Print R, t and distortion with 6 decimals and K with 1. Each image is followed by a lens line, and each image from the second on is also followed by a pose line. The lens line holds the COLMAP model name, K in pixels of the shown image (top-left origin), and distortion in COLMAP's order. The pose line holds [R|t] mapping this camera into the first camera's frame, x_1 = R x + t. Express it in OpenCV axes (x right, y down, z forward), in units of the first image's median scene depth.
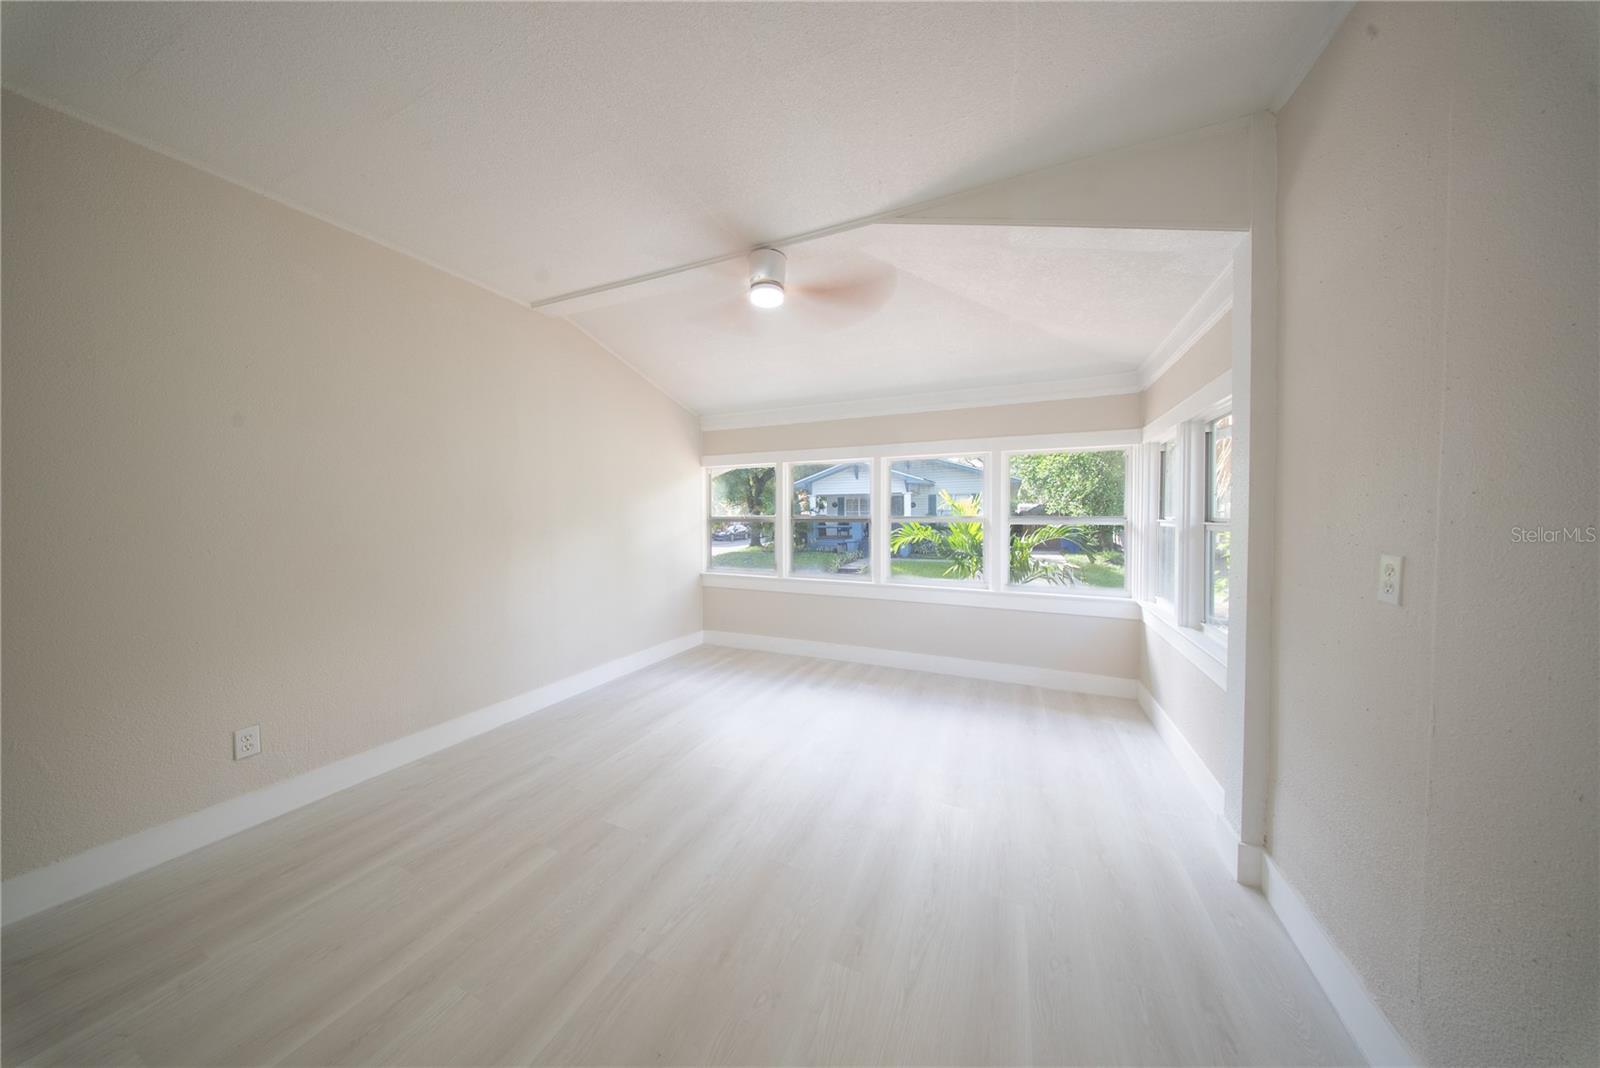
lens RADIAL K [[474.7, 0, 794.9], [0, 474.7, 525.7], [0, 0, 1]] dist [0.000162, -0.002010]
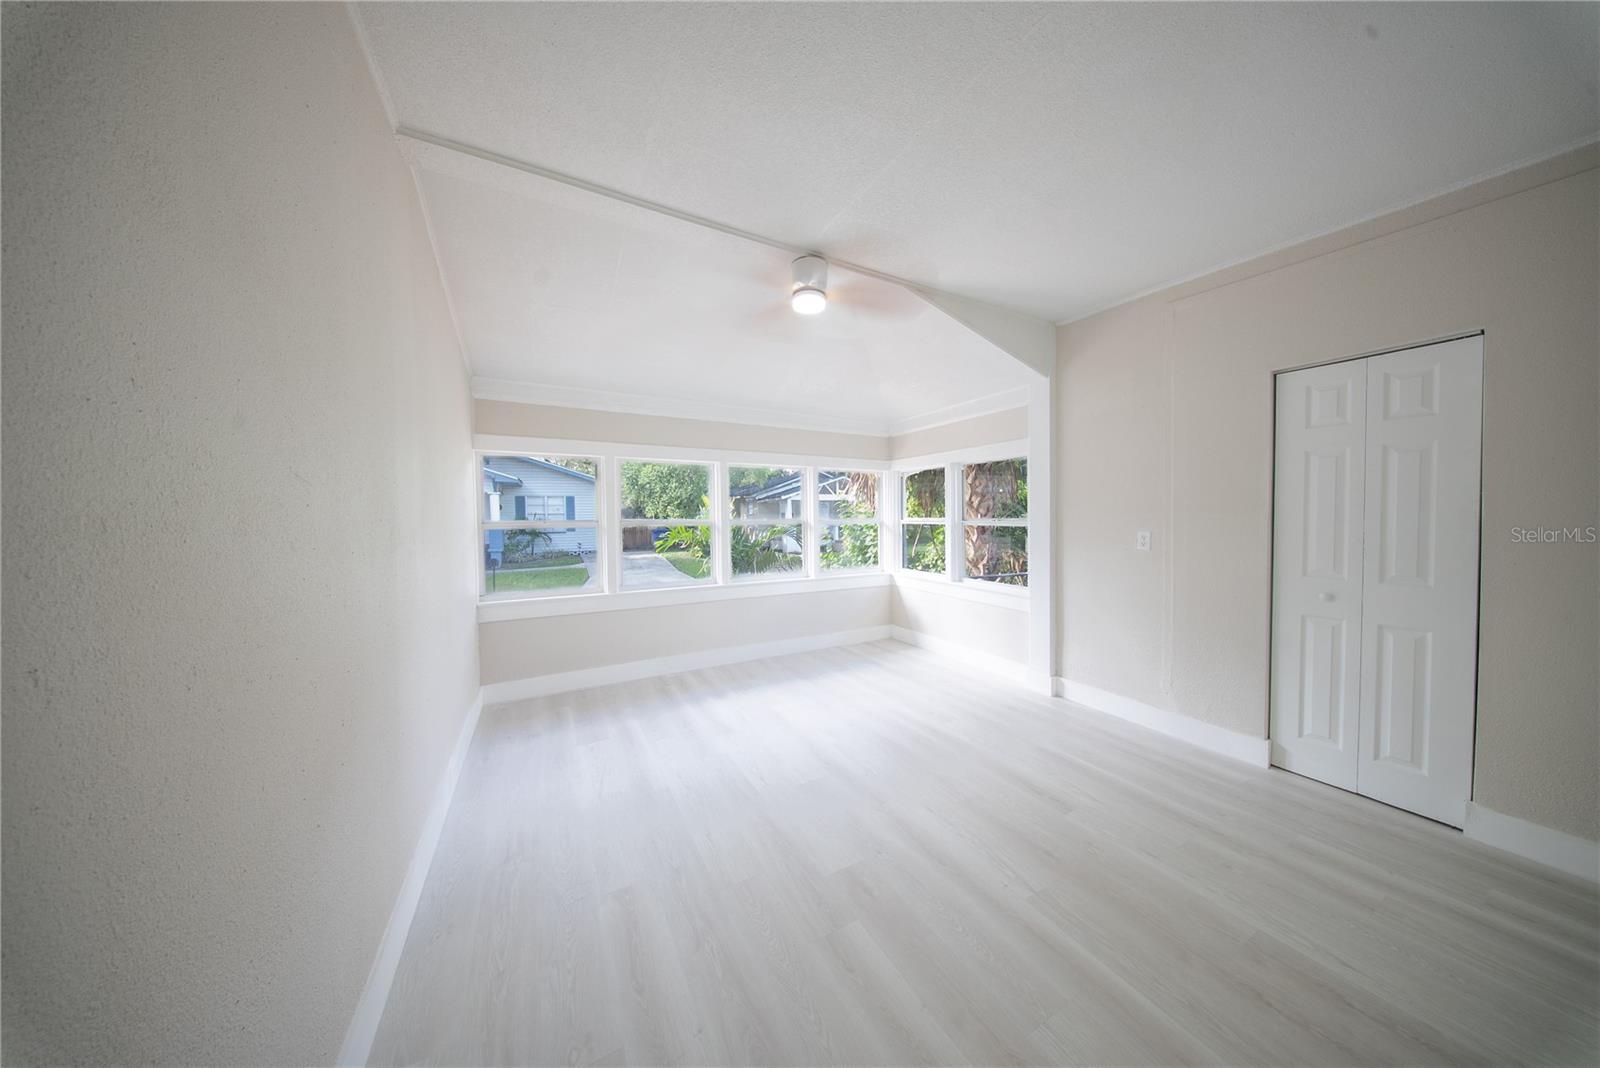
lens RADIAL K [[474.7, 0, 794.9], [0, 474.7, 525.7], [0, 0, 1]] dist [0.000162, -0.002010]
pose [[0.607441, -0.017674, 0.794168, -0.633310], [0.023268, 0.999719, 0.004451, -0.008457], [-0.794024, 0.015775, 0.607682, 0.294606]]
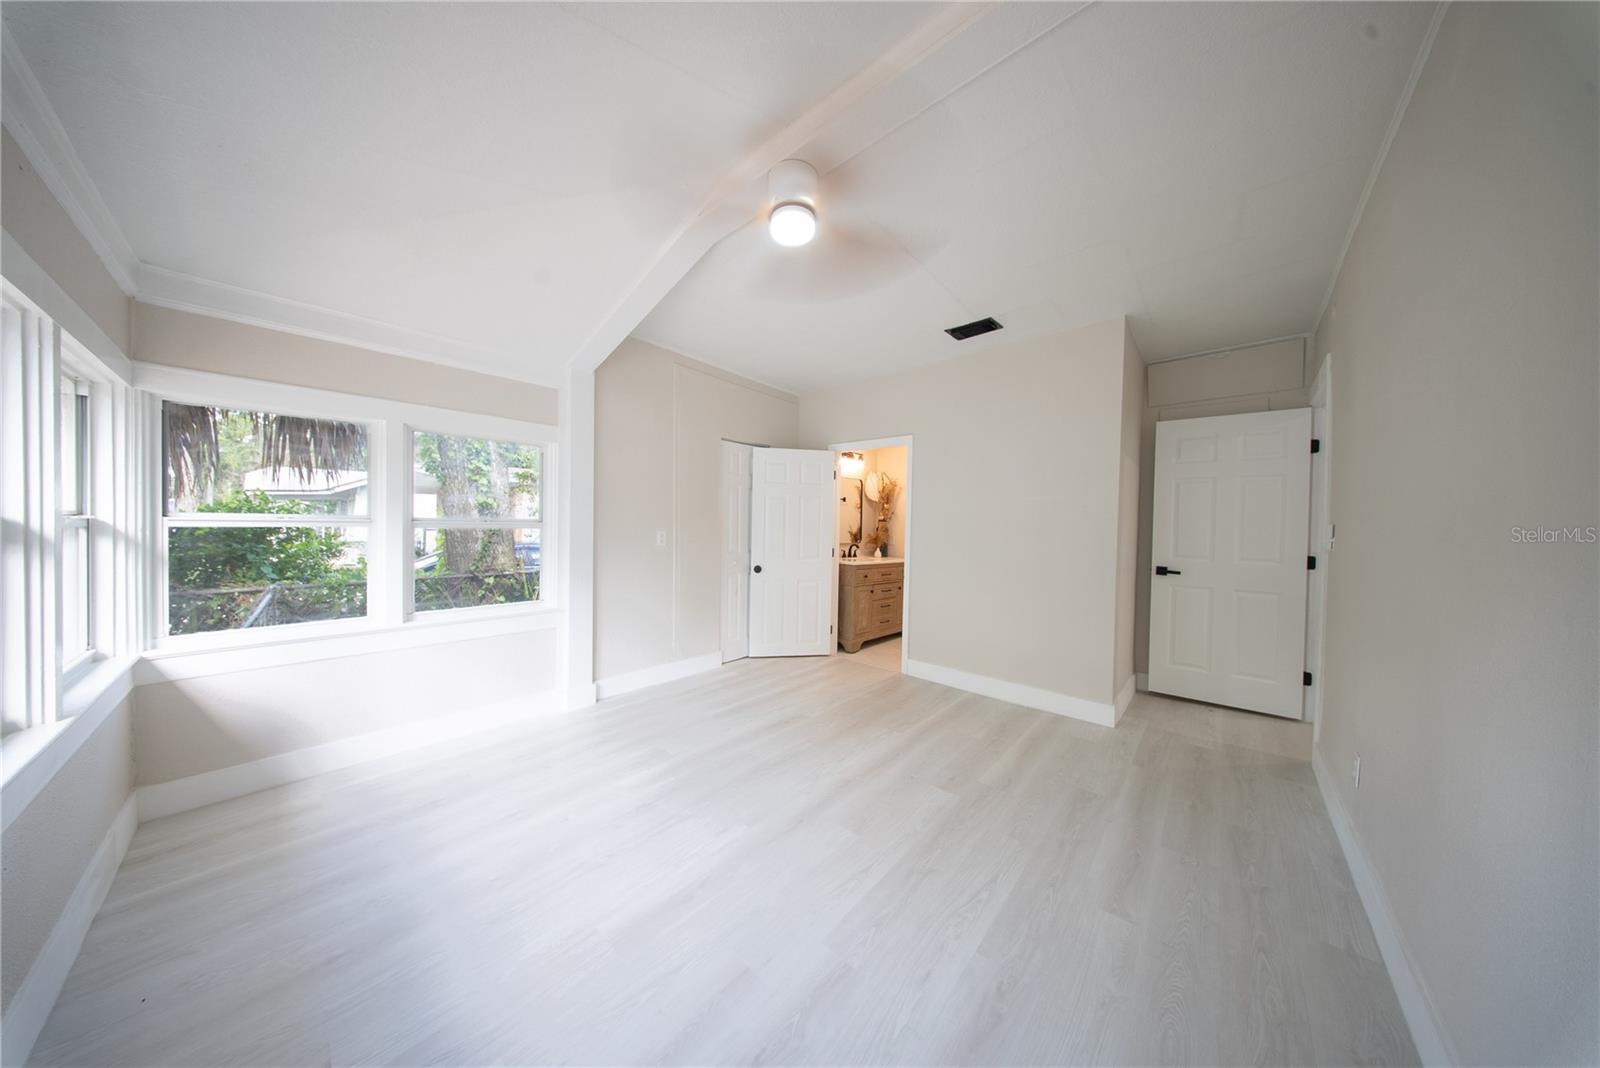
lens RADIAL K [[474.7, 0, 794.9], [0, 474.7, 525.7], [0, 0, 1]] dist [0.000162, -0.002010]
pose [[-0.956265, -0.010503, 0.292313, -0.198995], [-0.004847, 0.999787, 0.020069, -0.016103], [-0.292462, 0.017774, -0.956112, 1.244729]]
